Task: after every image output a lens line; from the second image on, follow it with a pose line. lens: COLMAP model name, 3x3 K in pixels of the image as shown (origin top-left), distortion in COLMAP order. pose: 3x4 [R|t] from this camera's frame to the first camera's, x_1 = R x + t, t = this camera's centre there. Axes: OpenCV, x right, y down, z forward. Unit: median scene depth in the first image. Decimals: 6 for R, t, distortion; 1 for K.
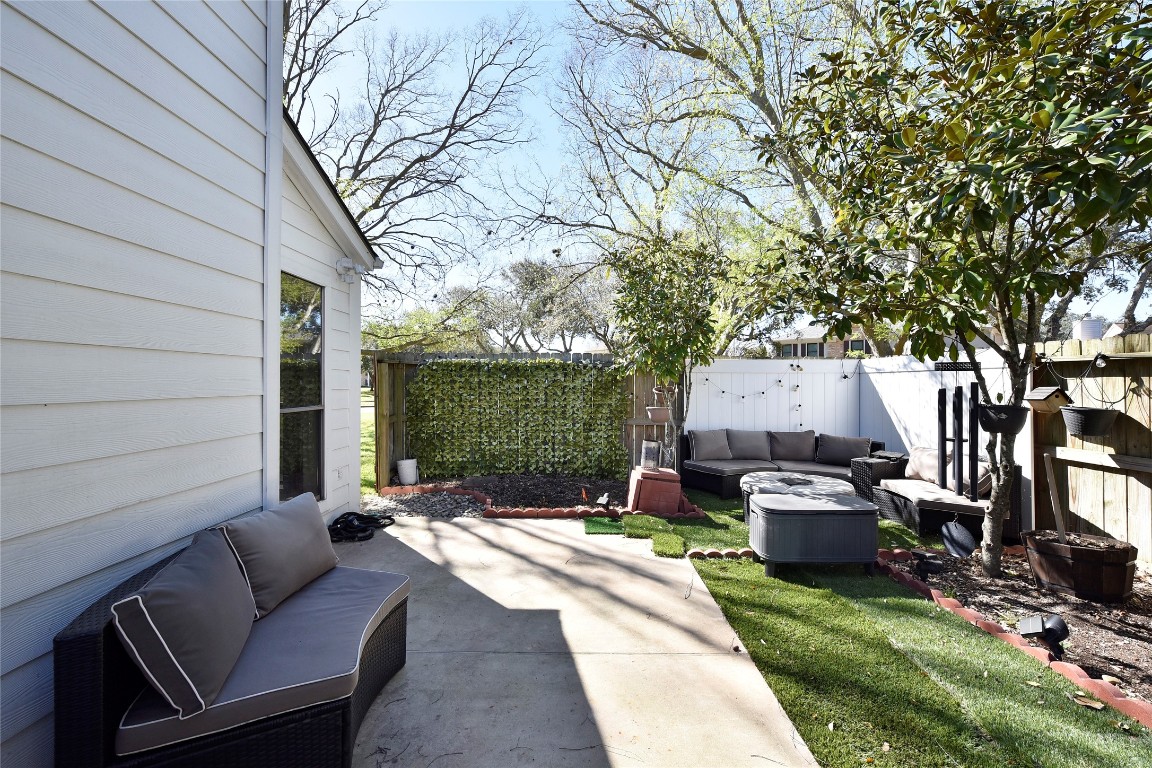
lens RADIAL K [[476.3, 0, 573.4], [0, 476.3, 373.8], [0, 0, 1]] dist [-0.001552, -0.000493]
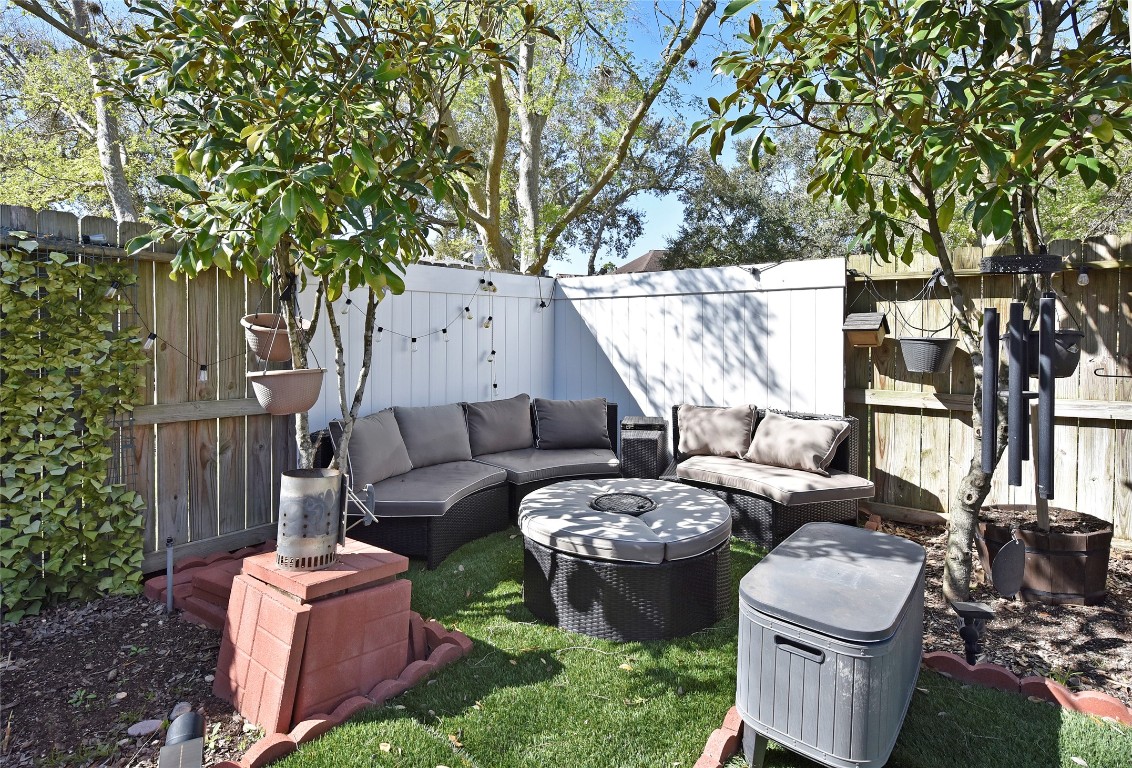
lens RADIAL K [[609.1, 0, 566.0], [0, 609.1, 338.4], [0, 0, 1]] dist [0.002516, 0.000430]
pose [[0.604393, -0.019596, 0.796446, -0.061552], [-0.010210, 0.999425, 0.032337, 0.032387], [-0.796621, -0.027676, 0.603845, 0.610618]]
